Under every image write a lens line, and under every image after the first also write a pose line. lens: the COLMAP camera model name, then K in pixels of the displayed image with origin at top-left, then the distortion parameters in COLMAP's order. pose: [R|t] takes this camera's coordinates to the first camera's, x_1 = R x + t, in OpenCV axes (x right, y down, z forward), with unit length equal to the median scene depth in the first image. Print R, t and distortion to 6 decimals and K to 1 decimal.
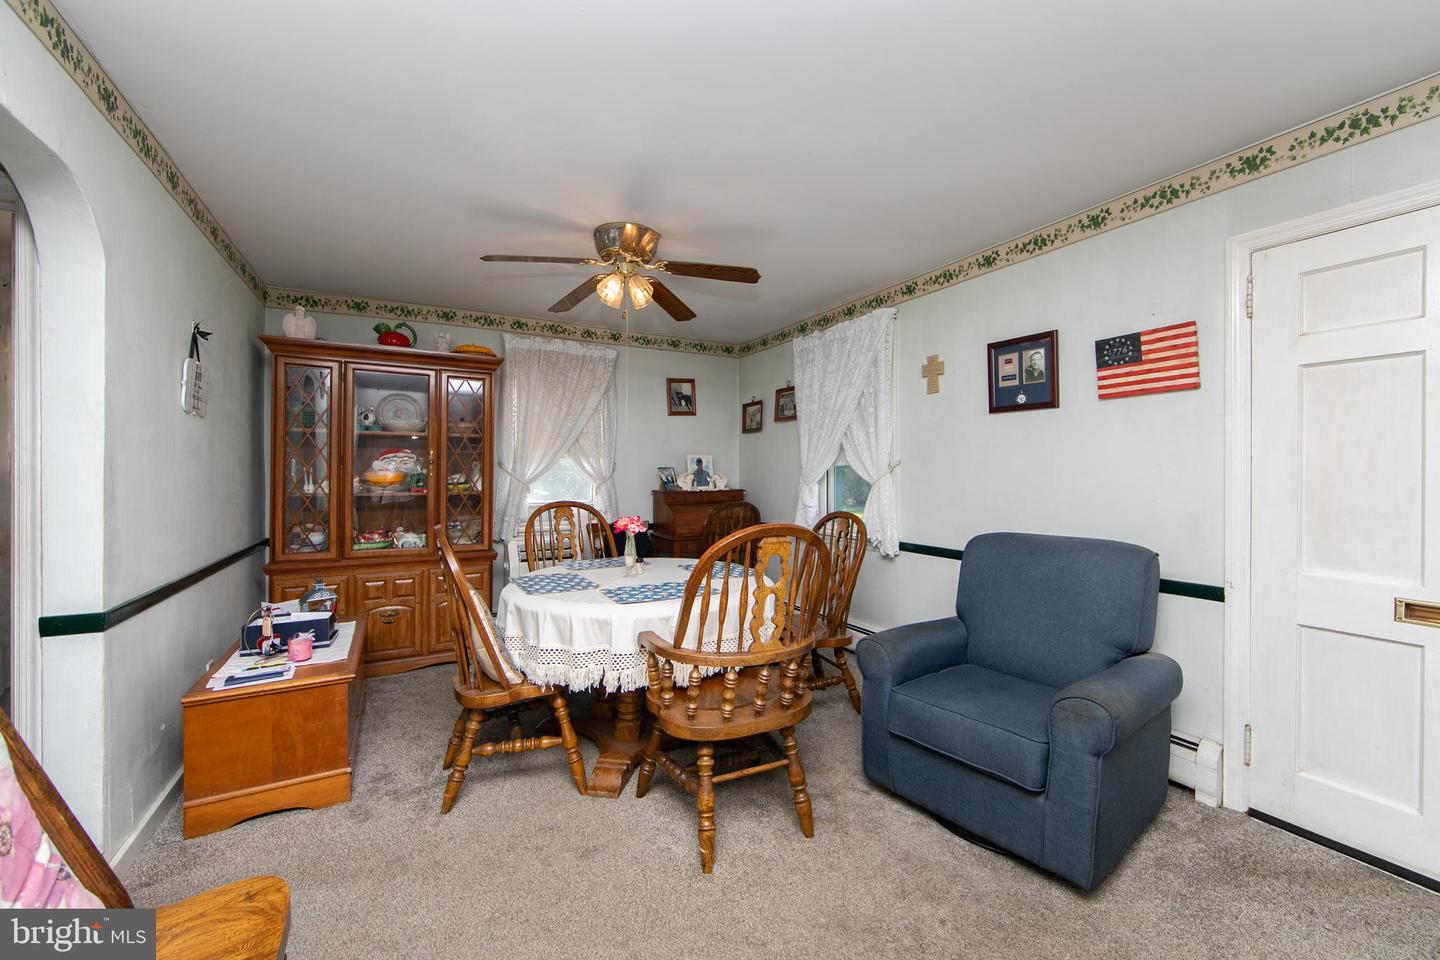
lens RADIAL K [[570.5, 0, 726.9], [0, 570.5, 477.7], [0, 0, 1]] dist [-0.000554, -0.000156]
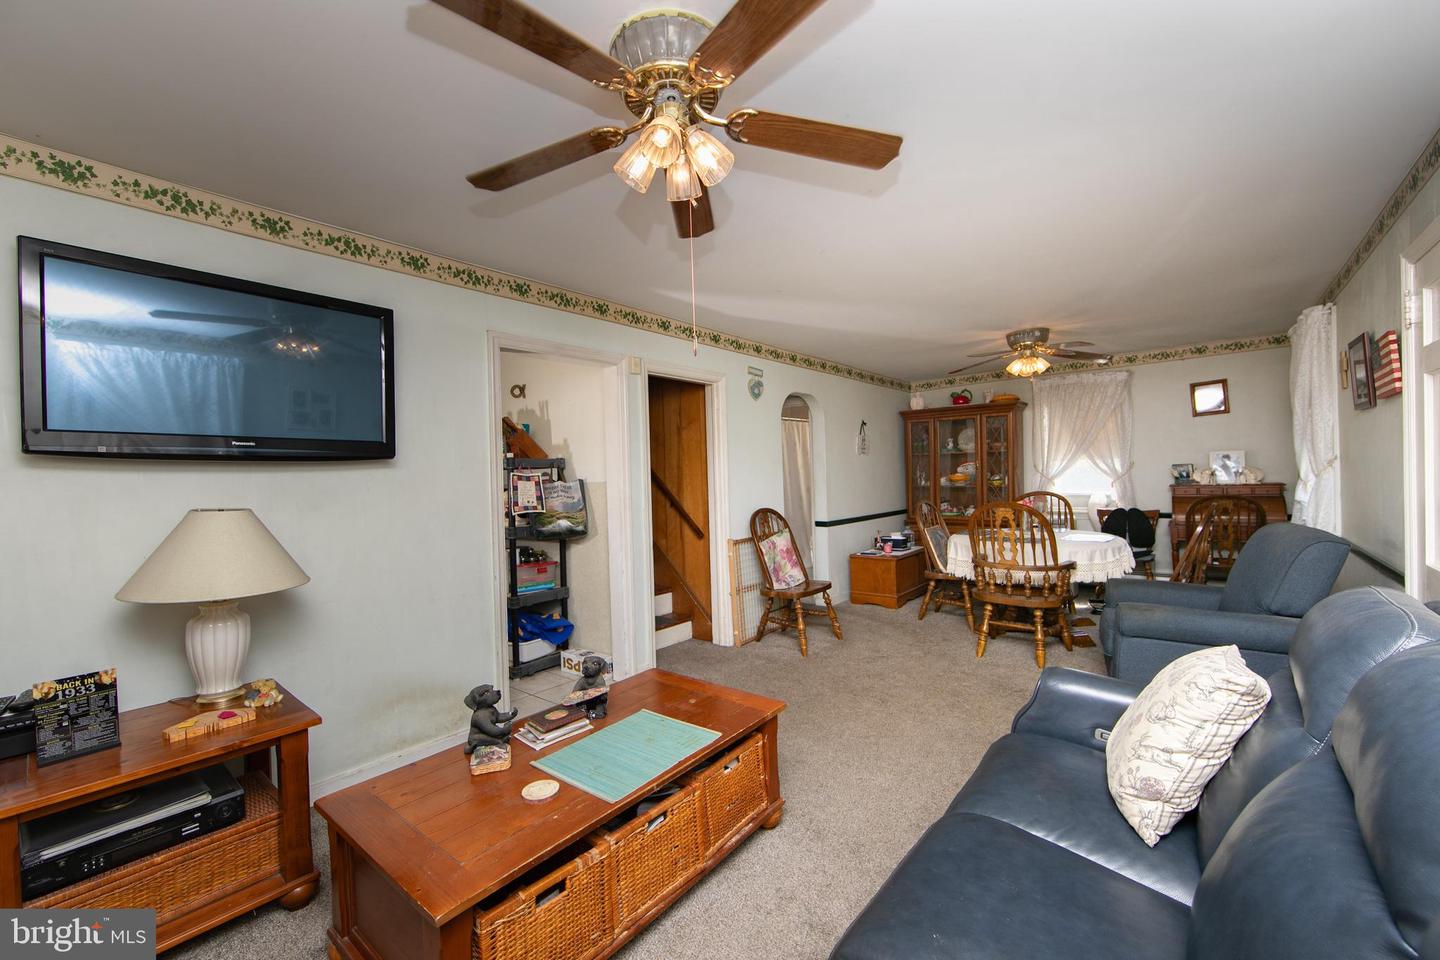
lens RADIAL K [[582.6, 0, 725.0], [0, 582.6, 477.8], [0, 0, 1]] dist [0.018253, 0.000197]
pose [[0.363256, -0.005814, -0.931671, 0.986589], [0.021562, 0.999765, 0.002168, -0.019685], [0.931440, -0.020877, 0.363296, -0.415811]]
